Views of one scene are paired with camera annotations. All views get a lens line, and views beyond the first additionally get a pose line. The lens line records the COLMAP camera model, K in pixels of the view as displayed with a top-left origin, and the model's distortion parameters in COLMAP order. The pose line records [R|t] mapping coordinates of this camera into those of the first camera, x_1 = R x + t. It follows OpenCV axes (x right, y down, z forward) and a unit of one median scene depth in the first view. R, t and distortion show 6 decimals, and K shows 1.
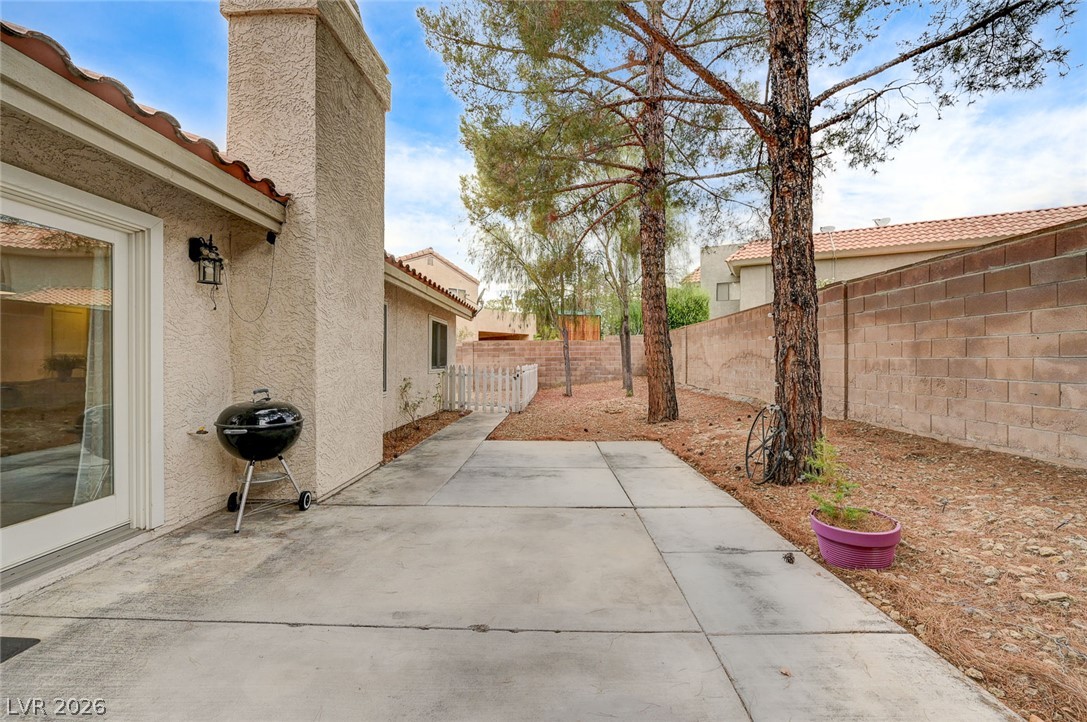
lens RADIAL K [[446.1, 0, 545.1], [0, 446.1, 358.2], [0, 0, 1]] dist [-0.003001, 0.000266]
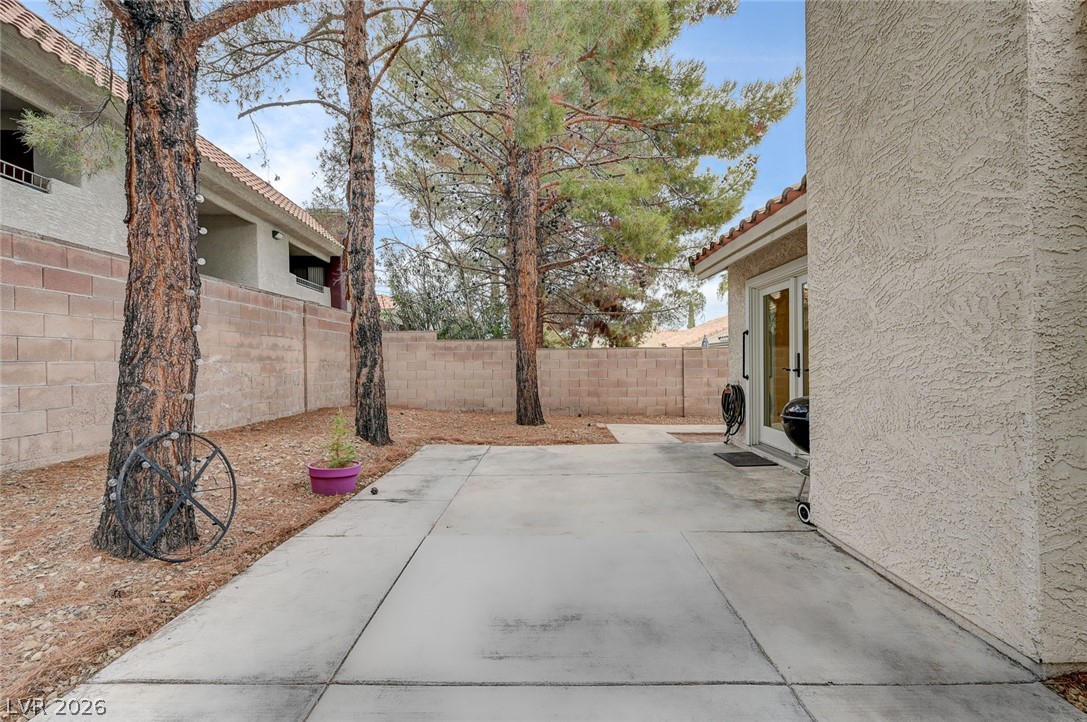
lens RADIAL K [[446.1, 0, 544.5], [0, 446.1, 361.9], [0, 0, 1]] dist [-0.003001, 0.000266]
pose [[-0.999917, 0.012819, -0.001513, -0.027275], [0.012821, 0.999917, -0.001322, 0.017488], [0.001496, -0.001341, -0.999998, 2.155472]]
